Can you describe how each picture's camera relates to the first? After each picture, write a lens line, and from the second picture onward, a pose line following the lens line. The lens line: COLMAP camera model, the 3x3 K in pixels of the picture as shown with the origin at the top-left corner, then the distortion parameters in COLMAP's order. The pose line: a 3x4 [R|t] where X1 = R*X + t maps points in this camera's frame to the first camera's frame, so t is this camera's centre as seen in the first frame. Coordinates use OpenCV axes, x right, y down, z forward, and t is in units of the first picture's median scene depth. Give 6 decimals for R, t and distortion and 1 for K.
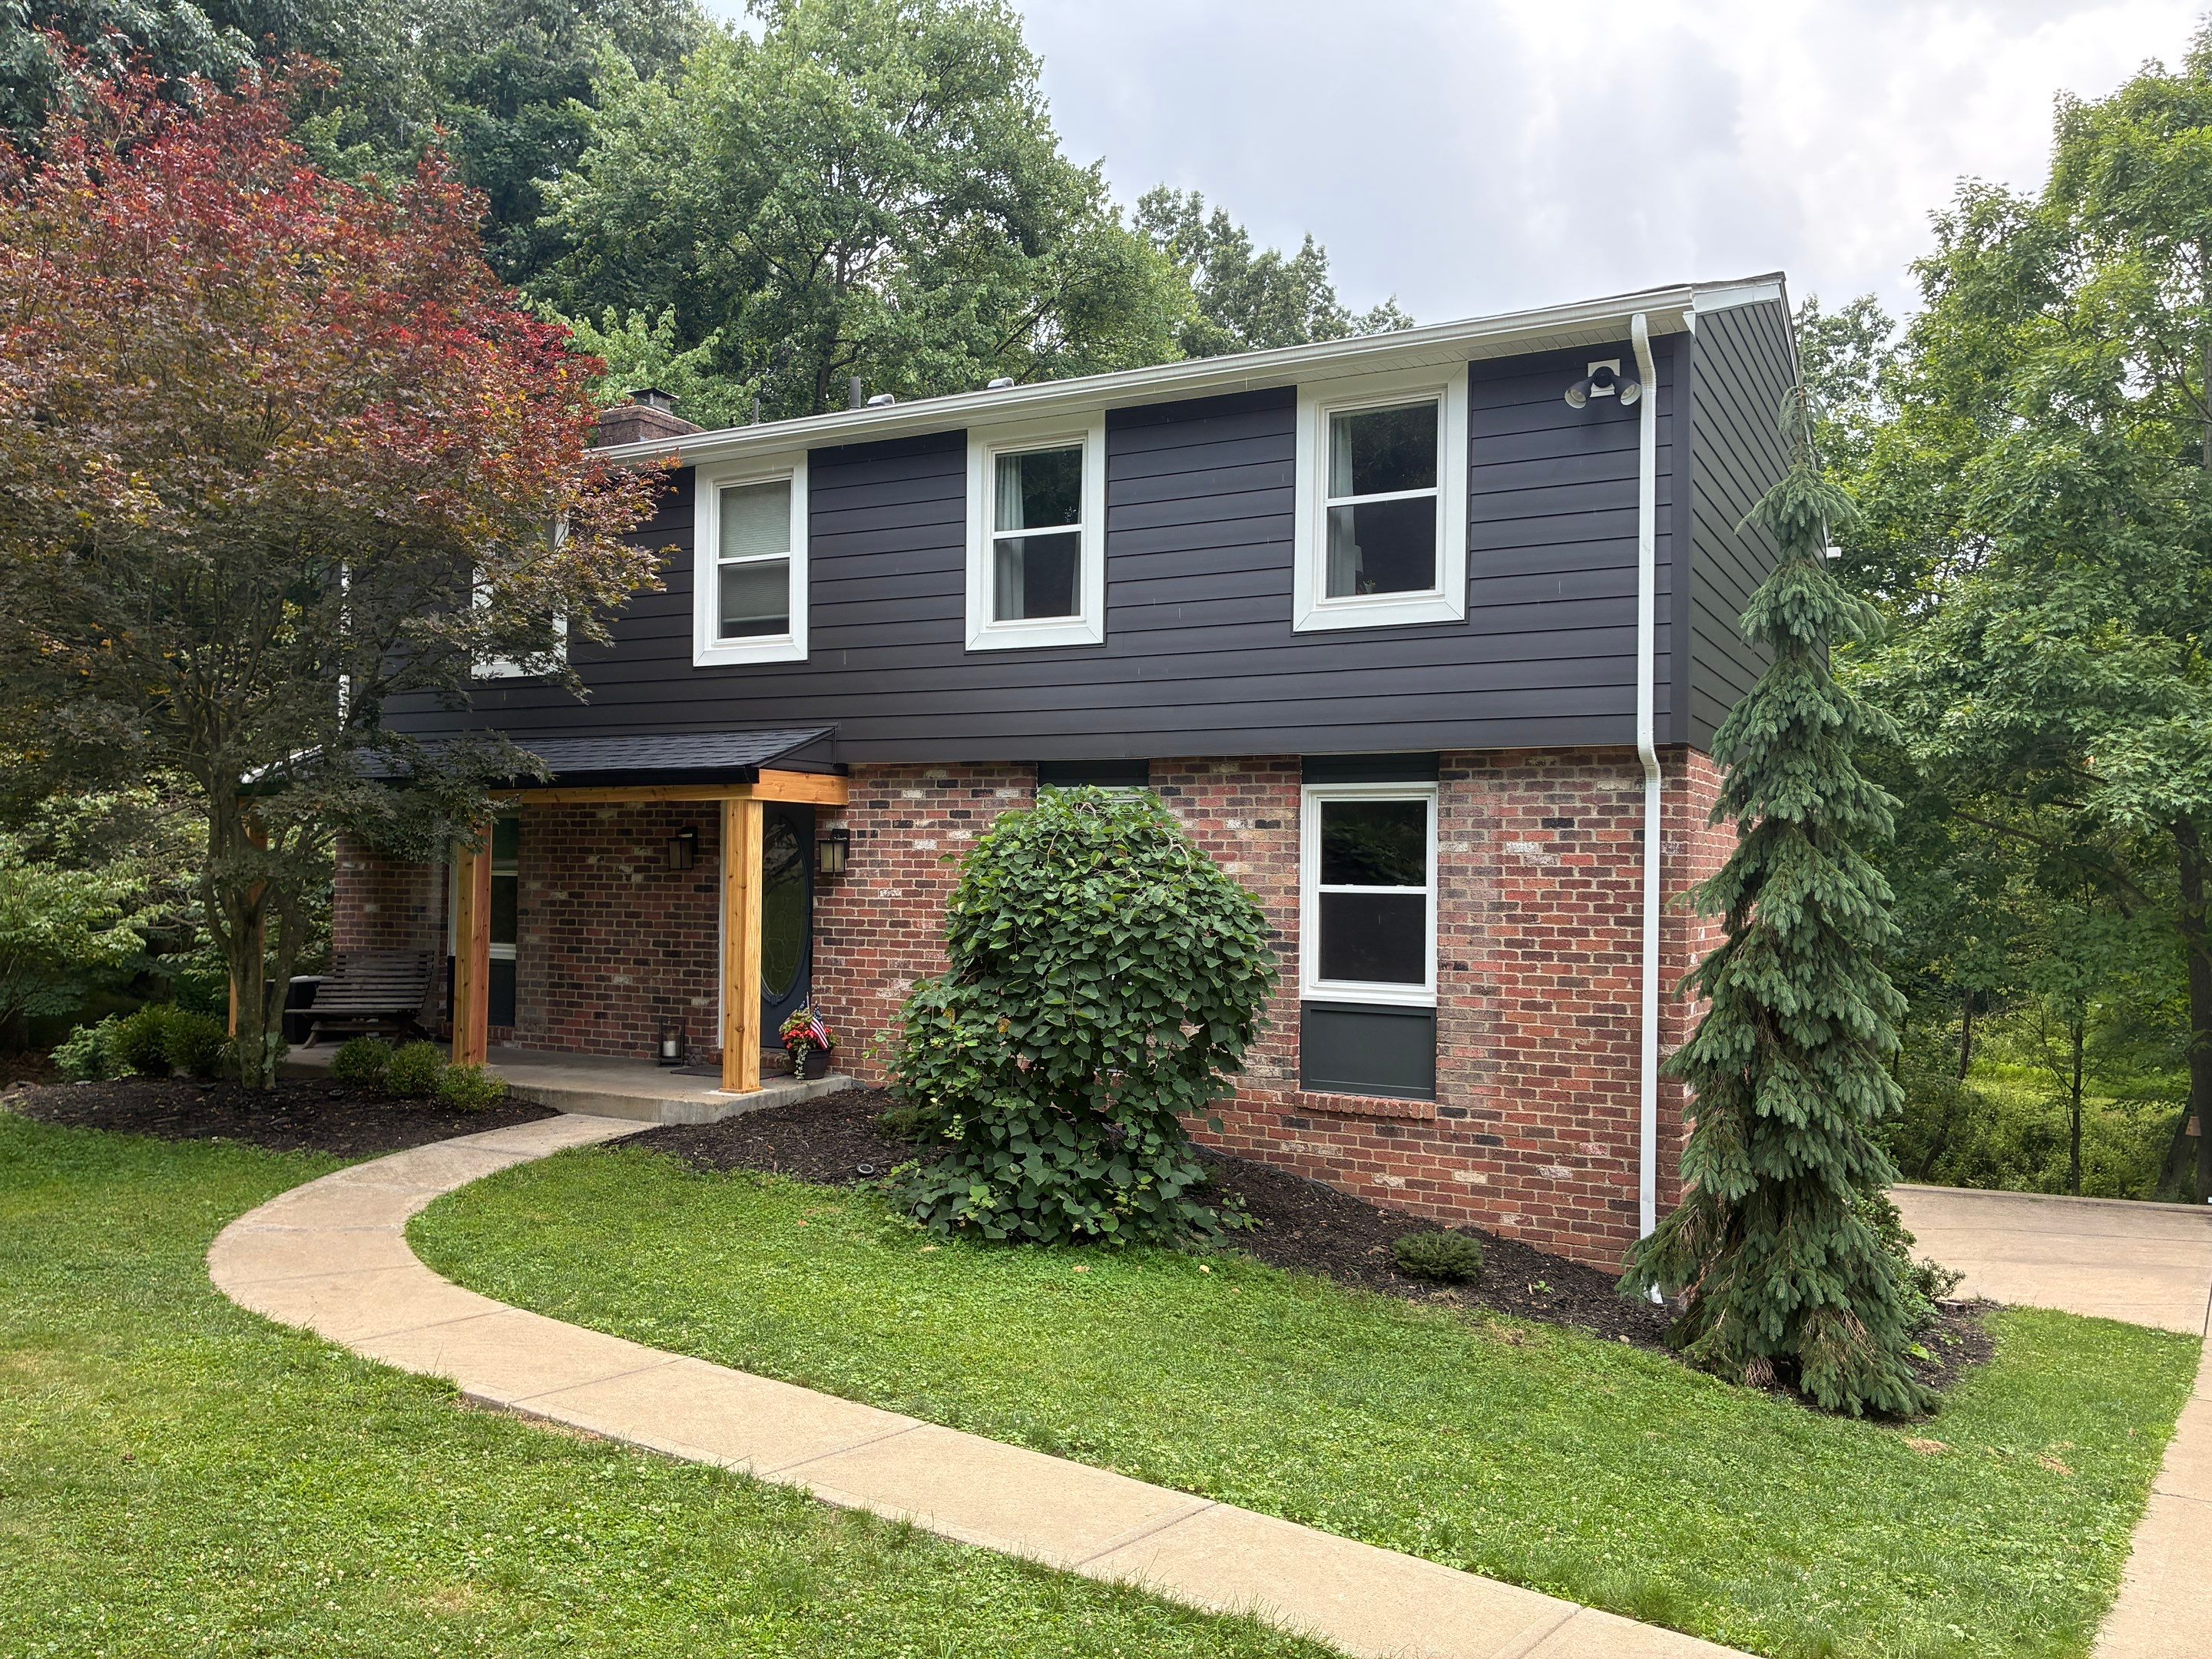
lens RADIAL K [[1701.7, 0, 1103.7], [0, 1701.7, 849.3], [0, 0, 1]] dist [0.008289, -0.003136]
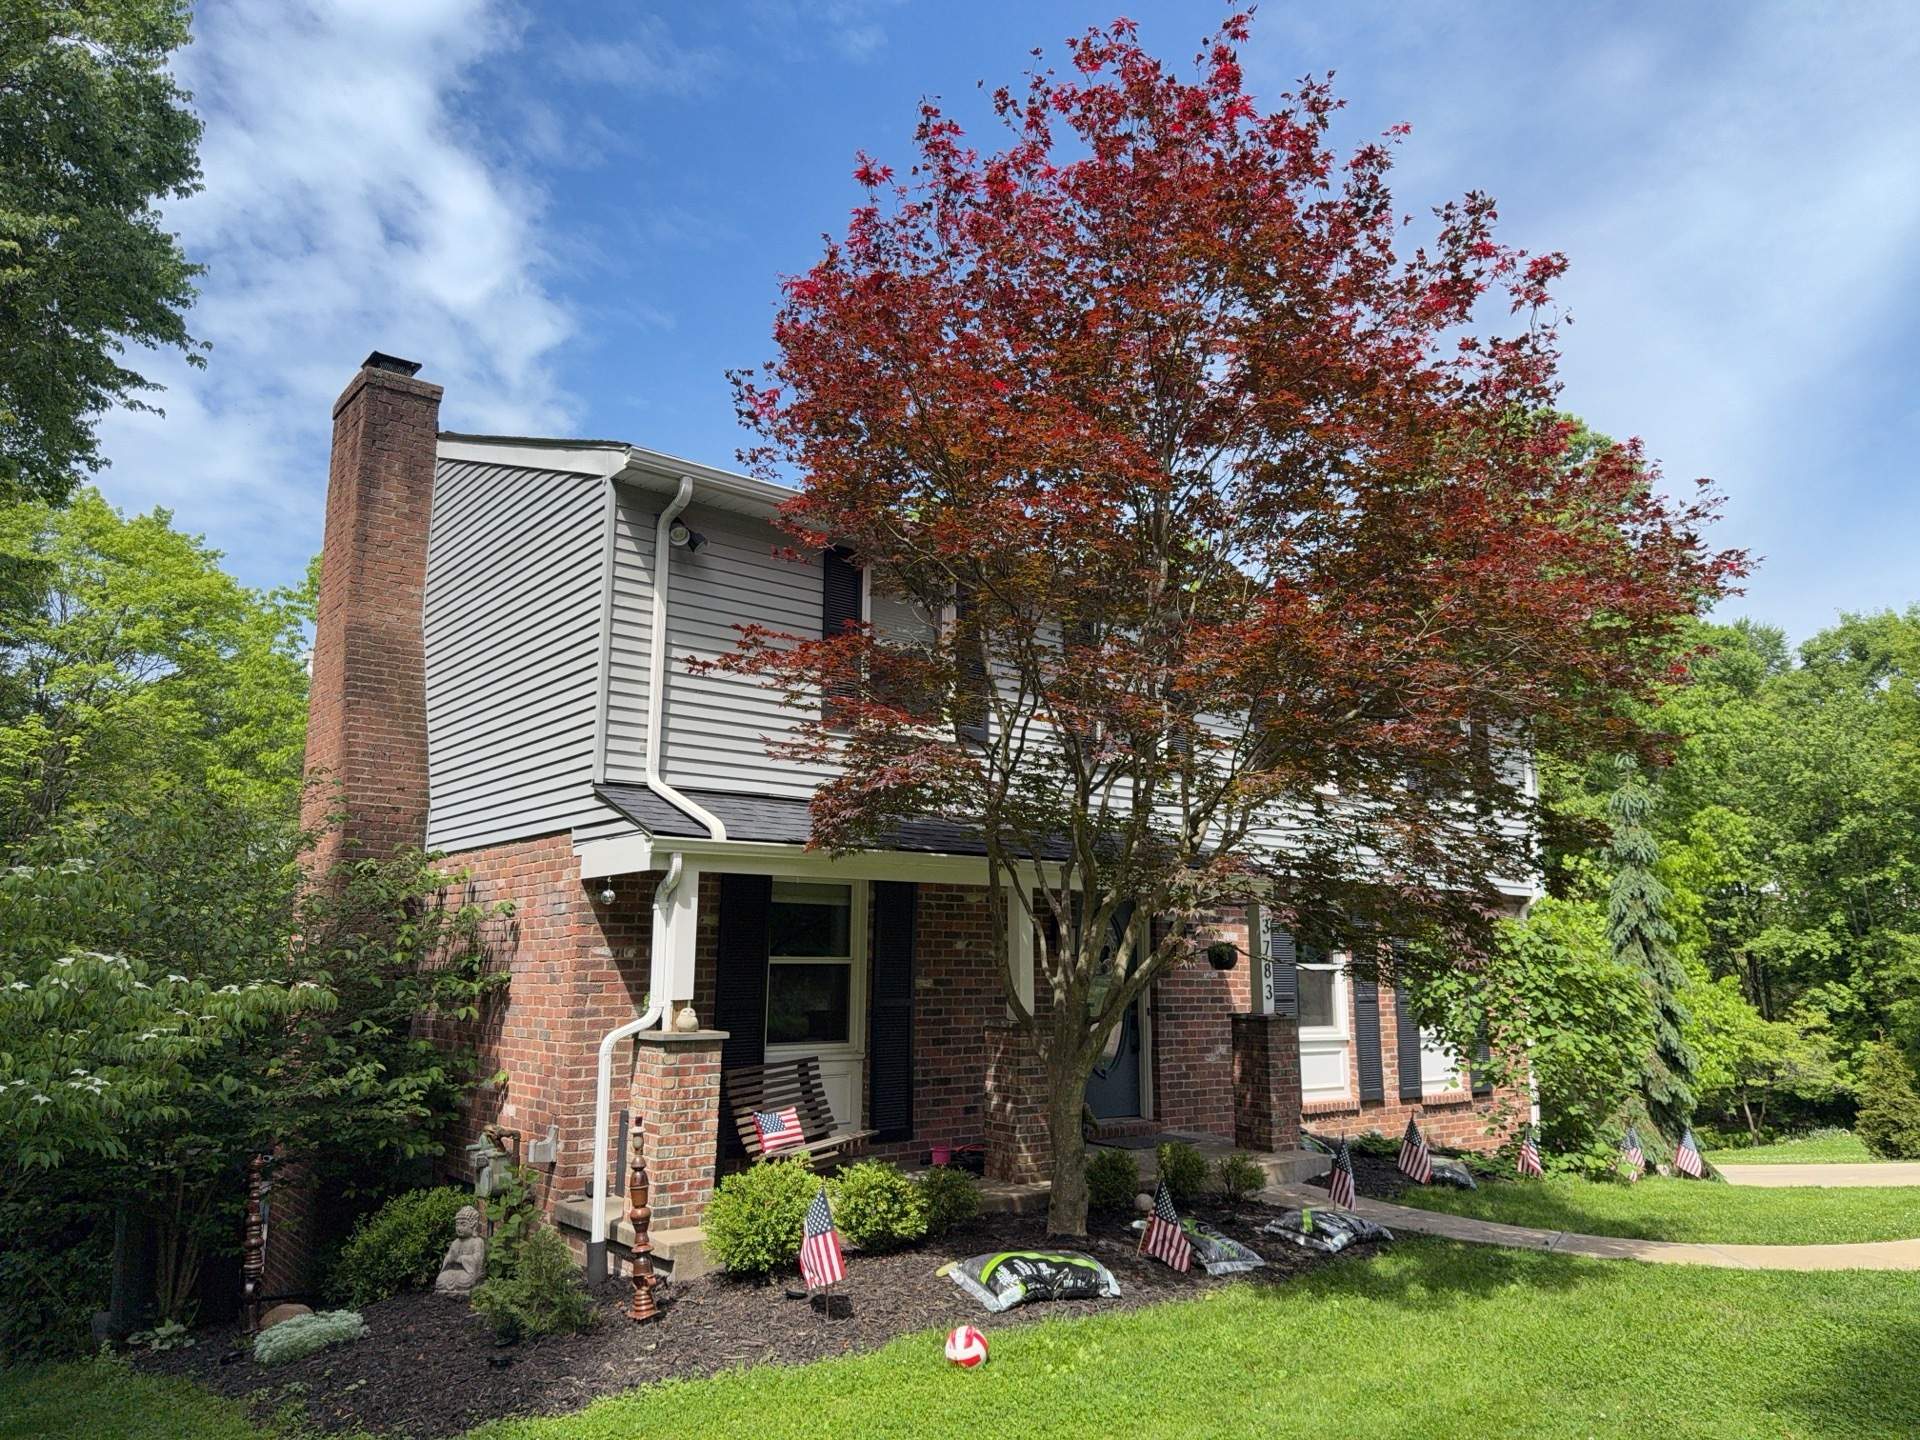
lens RADIAL K [[1428.7, 0, 958.4], [0, 1428.7, 755.9], [0, 0, 1]] dist [0.014844, -0.009029]
pose [[0.373013, 0.126242, 0.919197, -1.457380], [-0.022445, 0.991638, -0.127083, 0.004483], [-0.927555, 0.026772, 0.372728, 0.967232]]
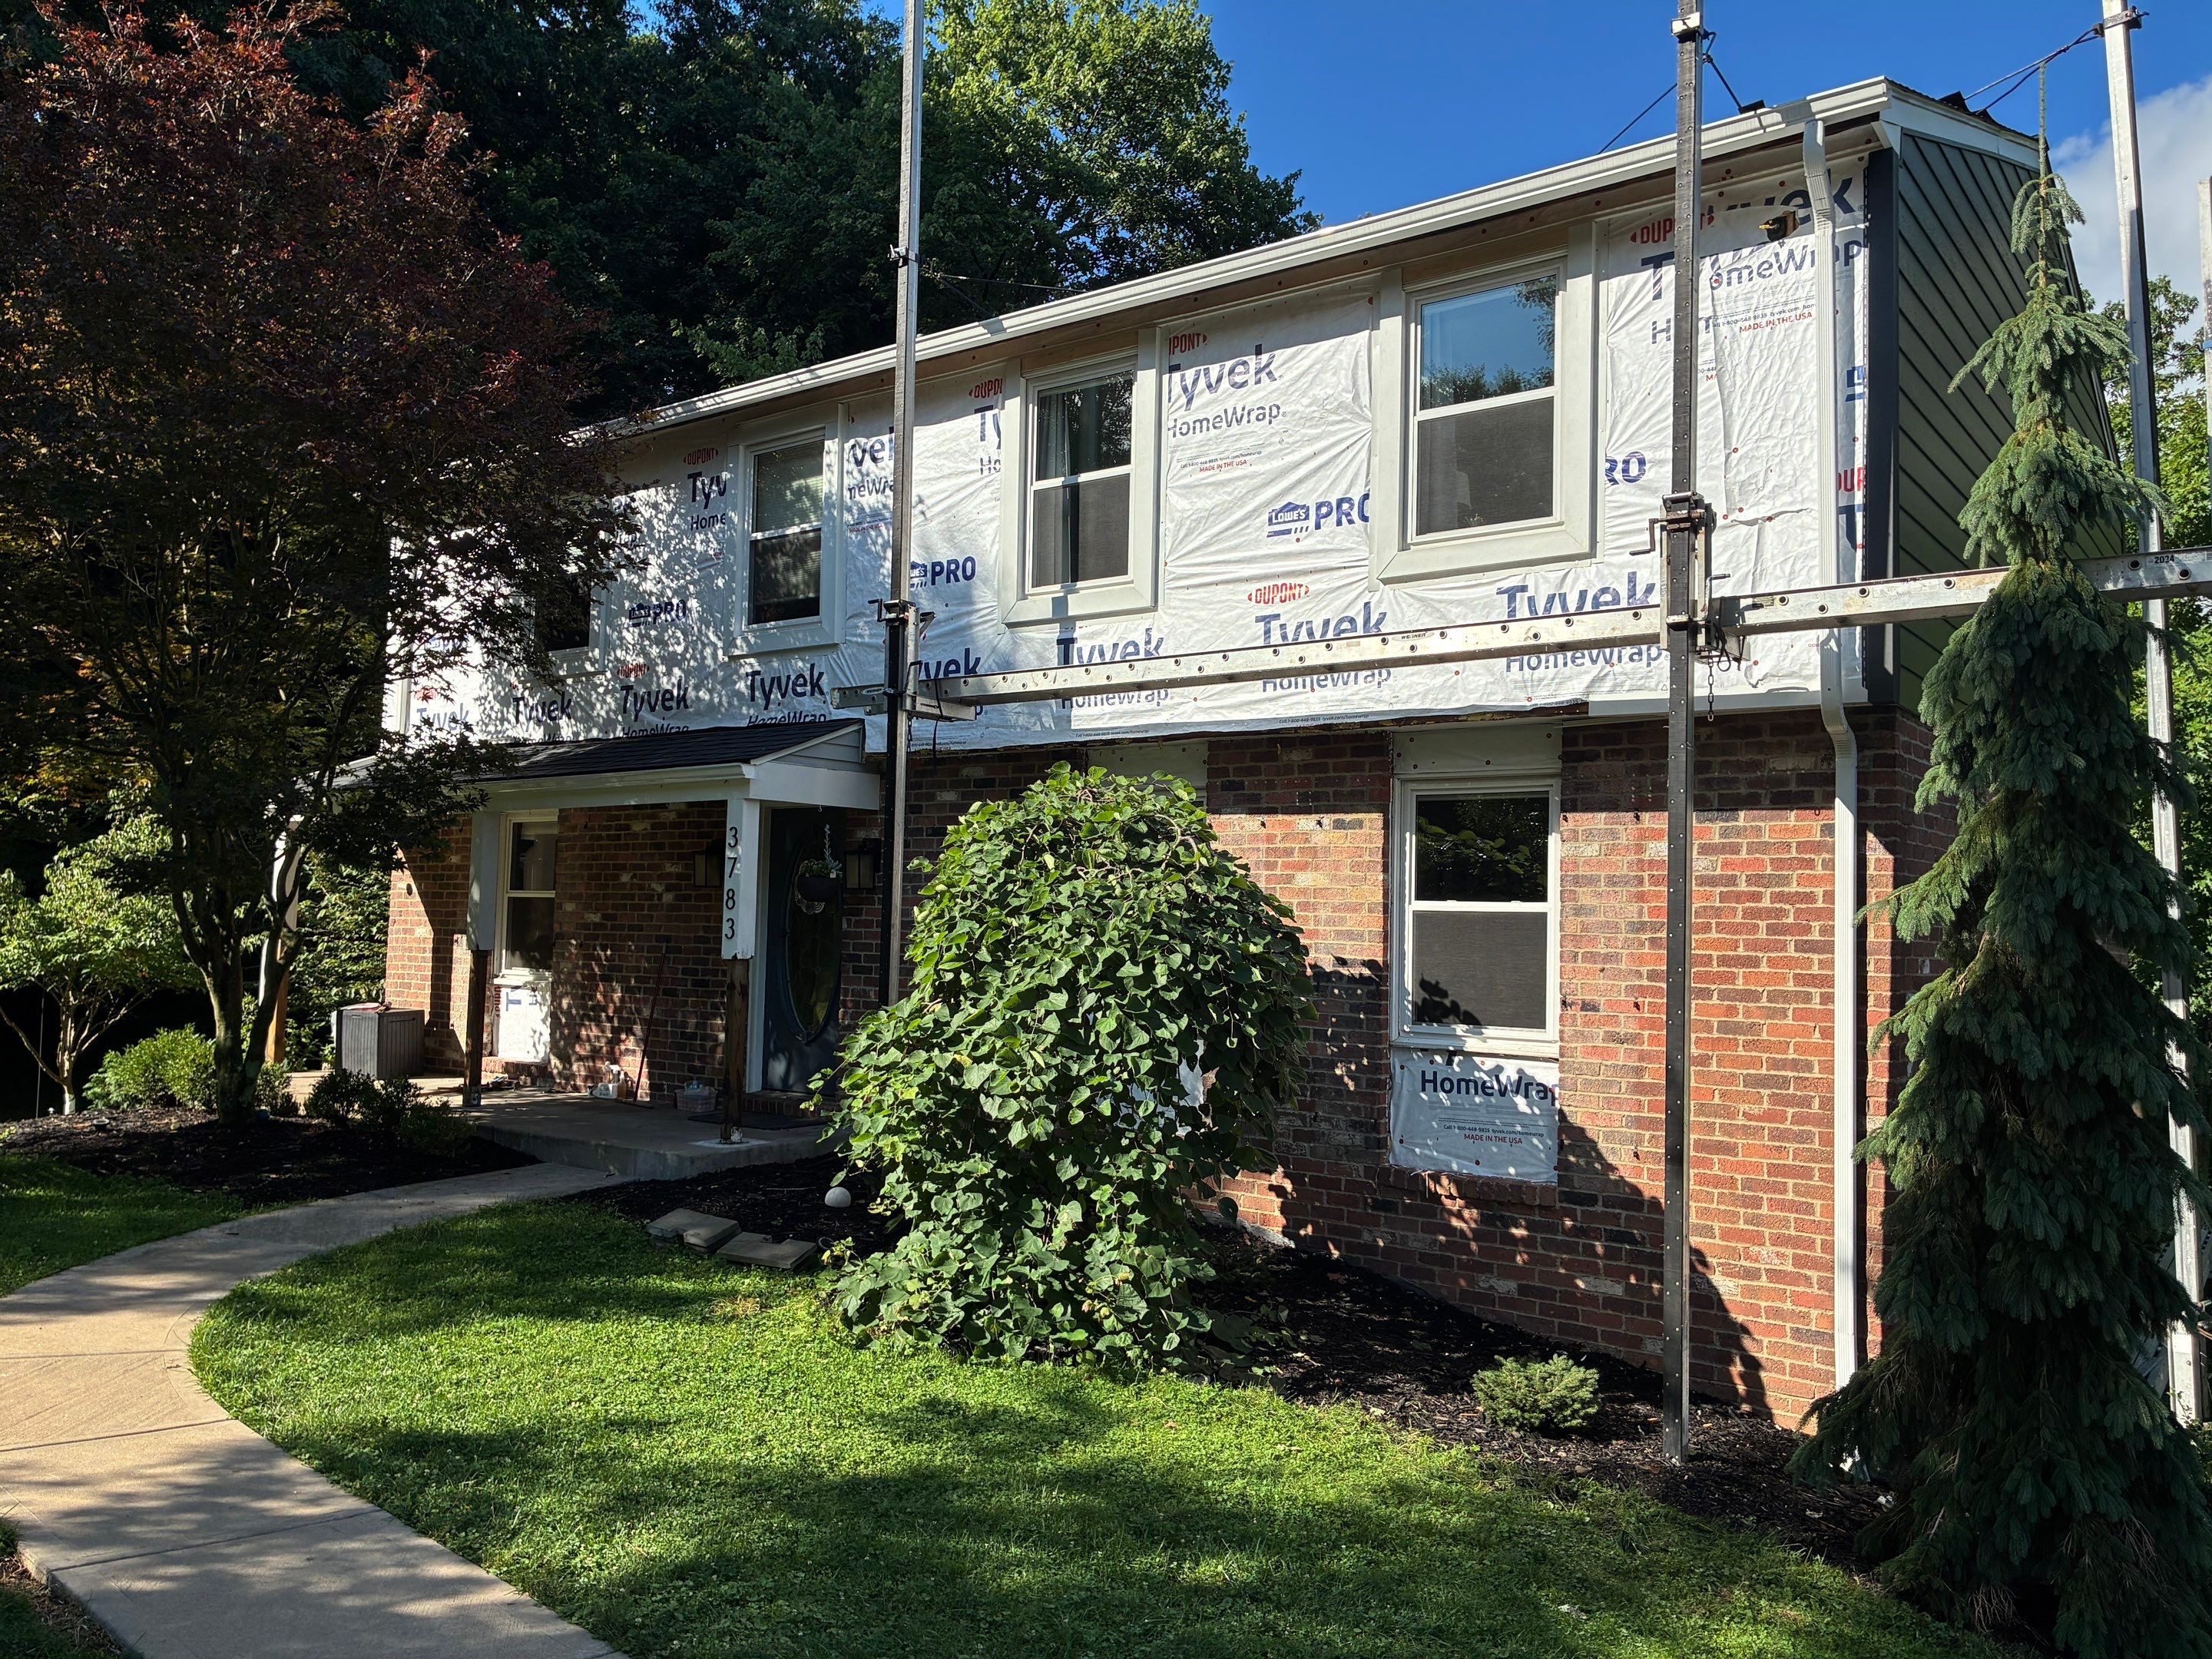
lens RADIAL K [[1676.4, 0, 1117.4], [0, 1676.4, 839.4], [0, 0, 1]] dist [0.073768, -0.109755]
pose [[0.989688, 0.002107, -0.143222, 0.112346], [-0.007924, 0.999166, -0.040056, 0.027200], [0.143018, 0.040778, 0.988880, 0.225791]]
